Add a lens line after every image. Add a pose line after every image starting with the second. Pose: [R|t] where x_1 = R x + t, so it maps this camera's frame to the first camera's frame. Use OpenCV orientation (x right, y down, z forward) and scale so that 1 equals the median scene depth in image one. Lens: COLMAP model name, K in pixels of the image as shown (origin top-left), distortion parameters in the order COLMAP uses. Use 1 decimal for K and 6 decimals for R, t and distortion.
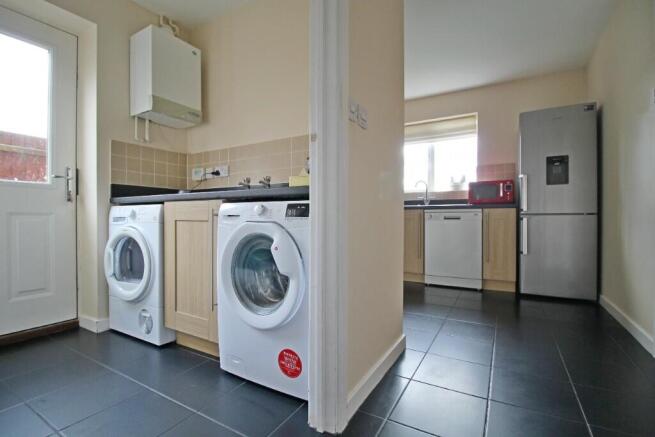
lens RADIAL K [[304.3, 0, 327.5], [0, 304.3, 218.5], [0, 0, 1]] dist [0.000594, -0.014664]
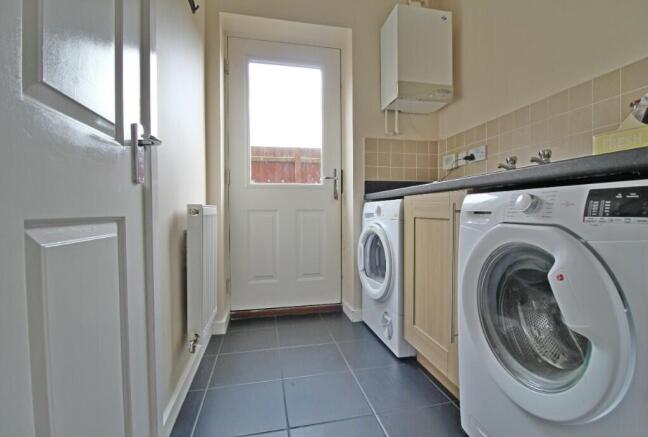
lens RADIAL K [[304.0, 0, 333.1], [0, 304.0, 219.1], [0, 0, 1]] dist [-0.005115, -0.000962]
pose [[0.686483, 0.013968, -0.727012, -0.036976], [0.003917, 0.999730, 0.022906, -0.008632], [0.727135, -0.018572, 0.686243, 0.226595]]
